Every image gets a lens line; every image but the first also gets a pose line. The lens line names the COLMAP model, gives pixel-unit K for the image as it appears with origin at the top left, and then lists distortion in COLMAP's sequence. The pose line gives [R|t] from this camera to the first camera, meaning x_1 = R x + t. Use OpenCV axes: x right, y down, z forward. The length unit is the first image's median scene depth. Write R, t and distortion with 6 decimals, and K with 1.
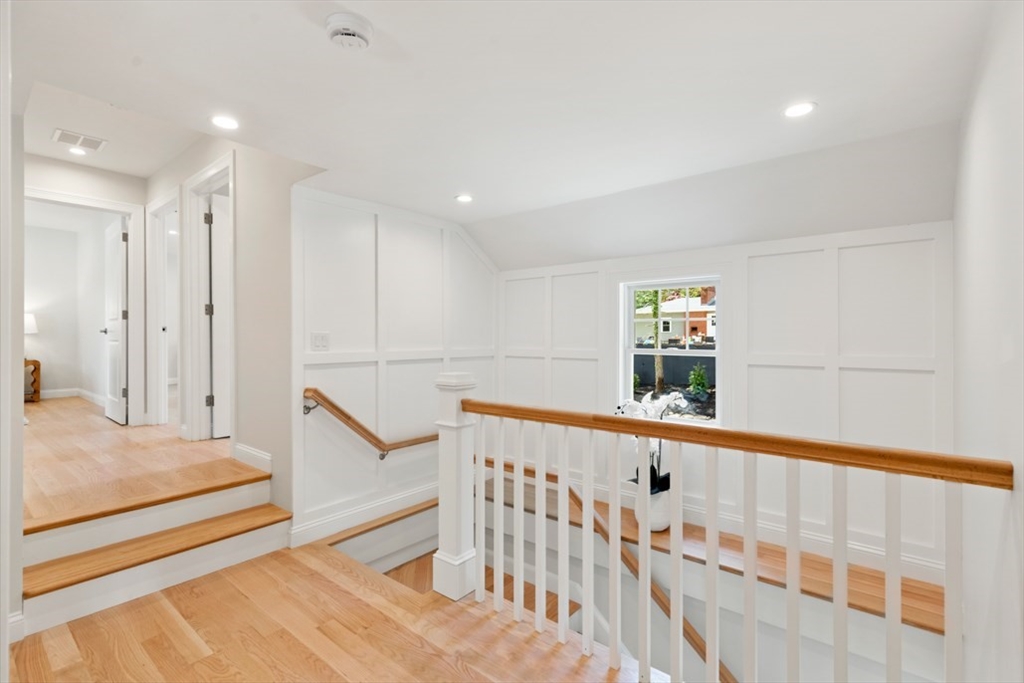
lens RADIAL K [[463.7, 0, 505.8], [0, 463.7, 339.1], [0, 0, 1]] dist [0.006202, -0.000295]
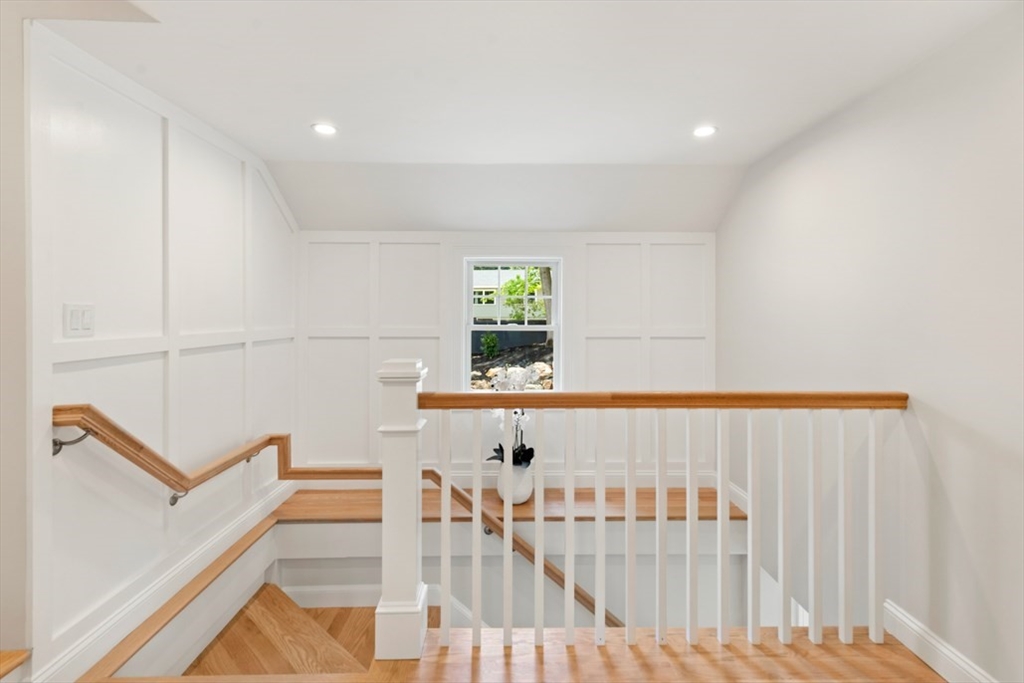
lens RADIAL K [[463.7, 0, 505.0], [0, 463.7, 317.1], [0, 0, 1]] dist [0.006202, -0.000295]
pose [[0.769896, -0.004042, 0.638157, -0.357683], [0.001992, 0.999990, 0.003931, 0.000018], [-0.638167, -0.001755, 0.769896, 0.237678]]
